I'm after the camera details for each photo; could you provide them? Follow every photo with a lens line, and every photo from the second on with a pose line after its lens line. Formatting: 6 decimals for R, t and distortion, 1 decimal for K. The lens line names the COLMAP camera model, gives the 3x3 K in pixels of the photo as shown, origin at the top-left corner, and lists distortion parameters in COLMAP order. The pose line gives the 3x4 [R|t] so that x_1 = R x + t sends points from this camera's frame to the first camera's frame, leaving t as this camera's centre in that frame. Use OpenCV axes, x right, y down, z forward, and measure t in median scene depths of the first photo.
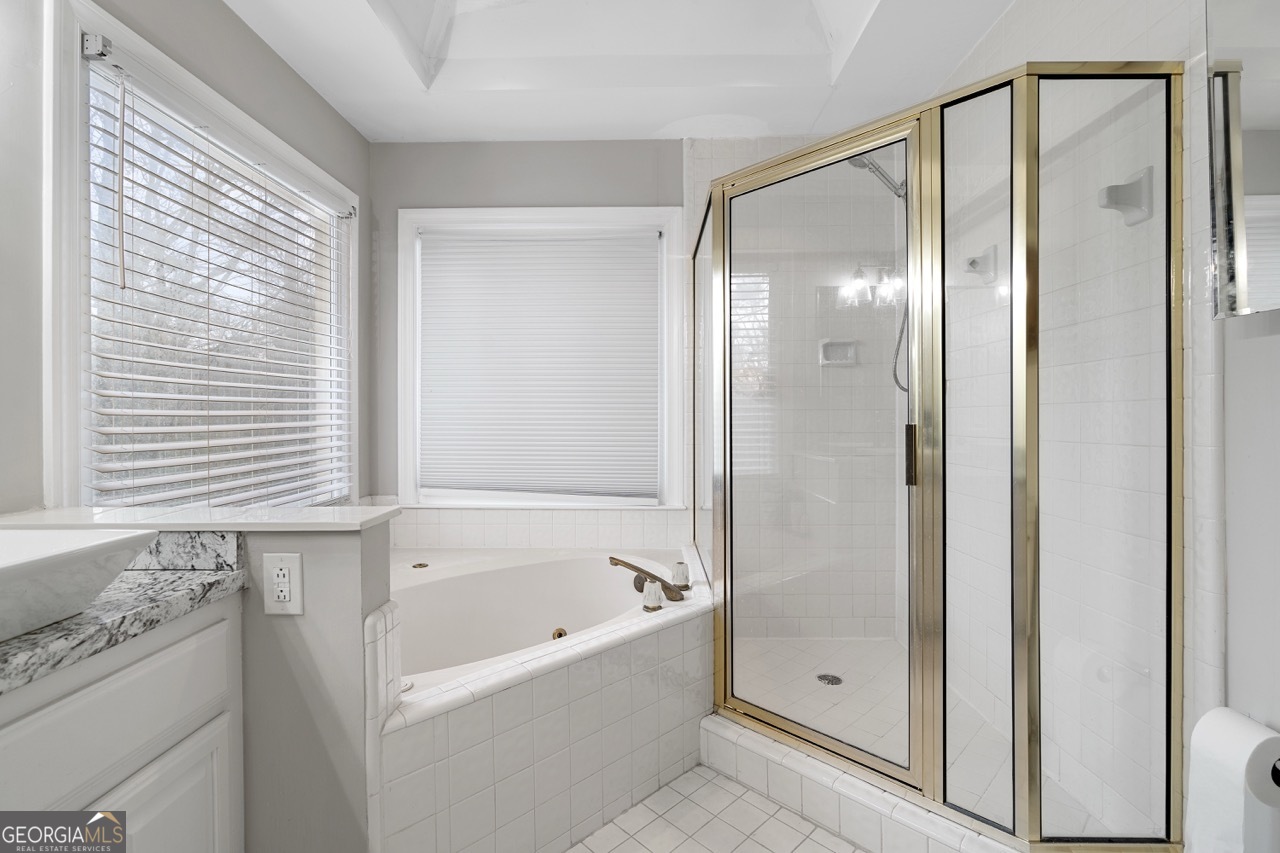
lens RADIAL K [[573.9, 0, 645.5], [0, 573.9, 419.1], [0, 0, 1]] dist [0.002992, 0.000699]
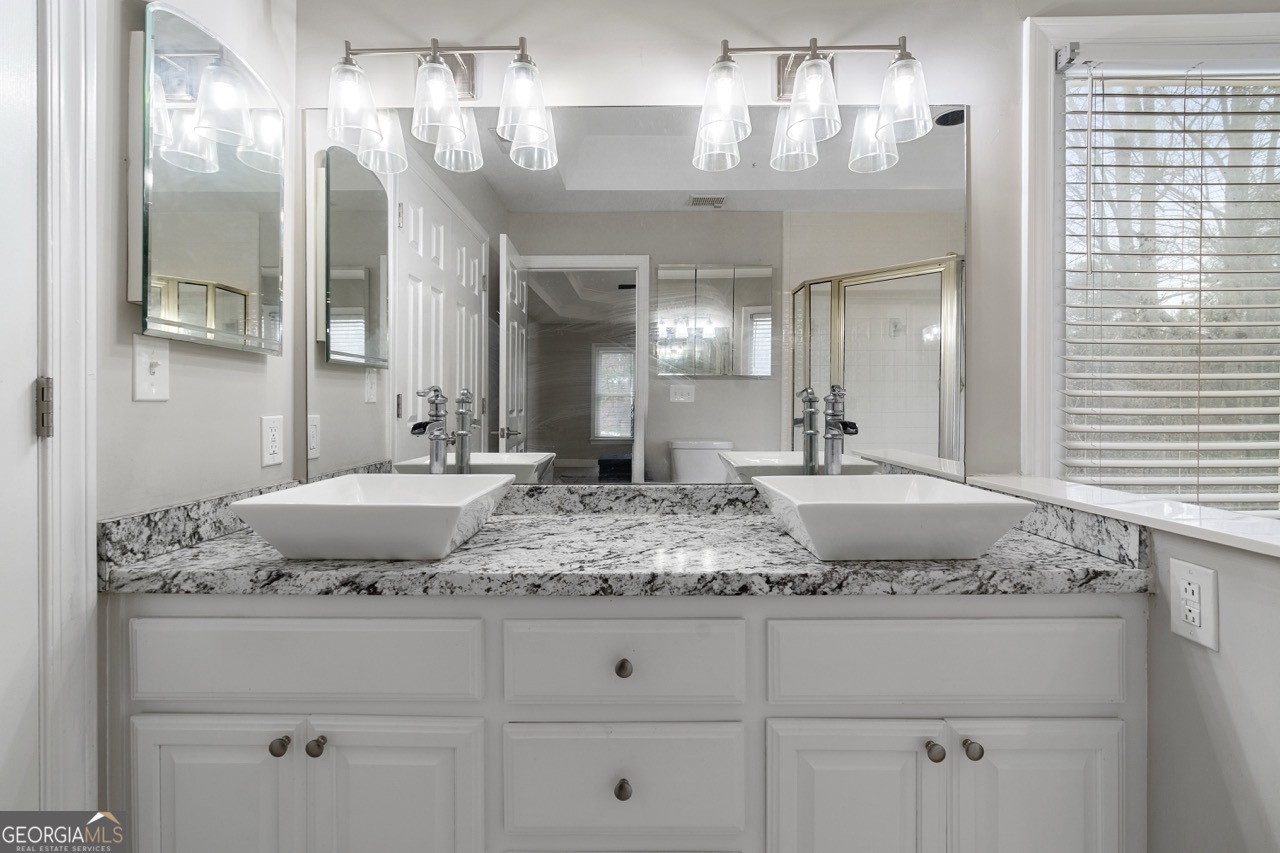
lens RADIAL K [[573.9, 0, 646.0], [0, 573.9, 419.2], [0, 0, 1]] dist [0.002992, 0.000699]
pose [[0.005636, 0.022054, -0.999741, 0.163373], [-0.000447, 0.999757, 0.022052, 0.014470], [0.999984, 0.000323, 0.005645, 0.239003]]
